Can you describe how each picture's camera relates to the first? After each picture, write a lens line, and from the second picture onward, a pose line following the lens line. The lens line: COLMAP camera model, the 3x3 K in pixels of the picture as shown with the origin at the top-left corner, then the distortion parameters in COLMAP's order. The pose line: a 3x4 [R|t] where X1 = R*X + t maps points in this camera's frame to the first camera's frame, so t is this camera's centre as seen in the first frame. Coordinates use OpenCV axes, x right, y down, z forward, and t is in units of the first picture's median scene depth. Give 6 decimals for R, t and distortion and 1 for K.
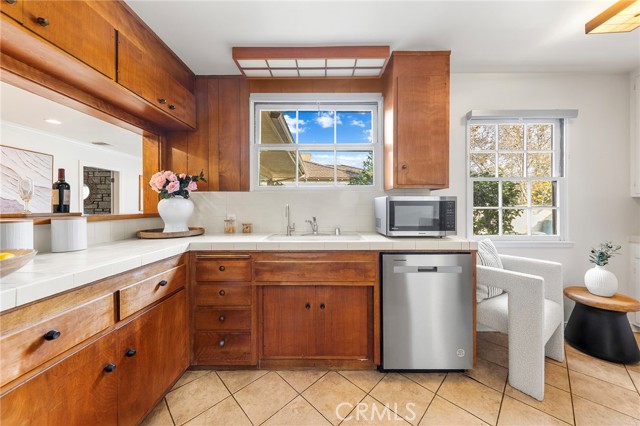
lens RADIAL K [[221.2, 0, 315.1], [0, 221.2, 206.6], [0, 0, 1]] dist [0.006667, -0.000384]
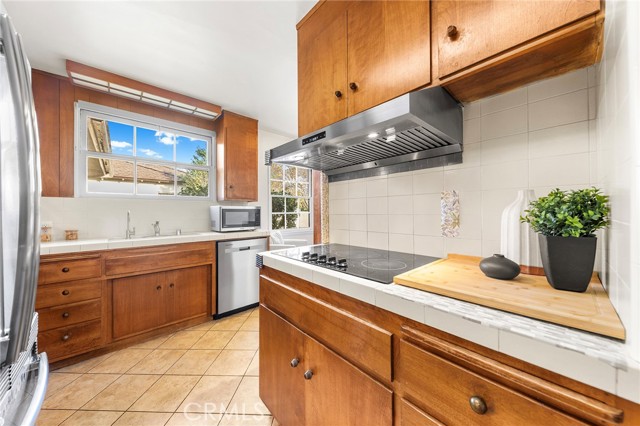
lens RADIAL K [[221.2, 0, 316.9], [0, 221.2, 210.9], [0, 0, 1]] dist [0.006667, -0.000384]
pose [[0.727401, 0.001834, 0.686210, -0.248141], [0.003341, 0.999975, -0.006214, 0.000709], [-0.686205, 0.006813, 0.727377, -0.594929]]
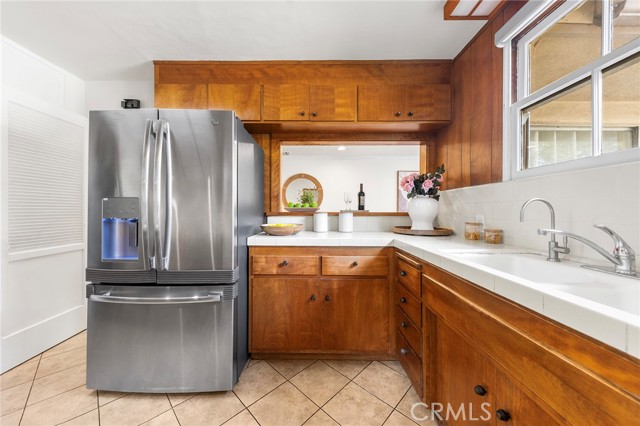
lens RADIAL K [[221.2, 0, 318.4], [0, 221.2, 208.9], [0, 0, 1]] dist [0.006667, -0.000384]
pose [[0.036551, -0.002250, -0.999329, 0.451069], [0.000268, 0.999997, -0.002242, 0.018893], [0.999332, -0.000186, 0.036552, 0.550578]]
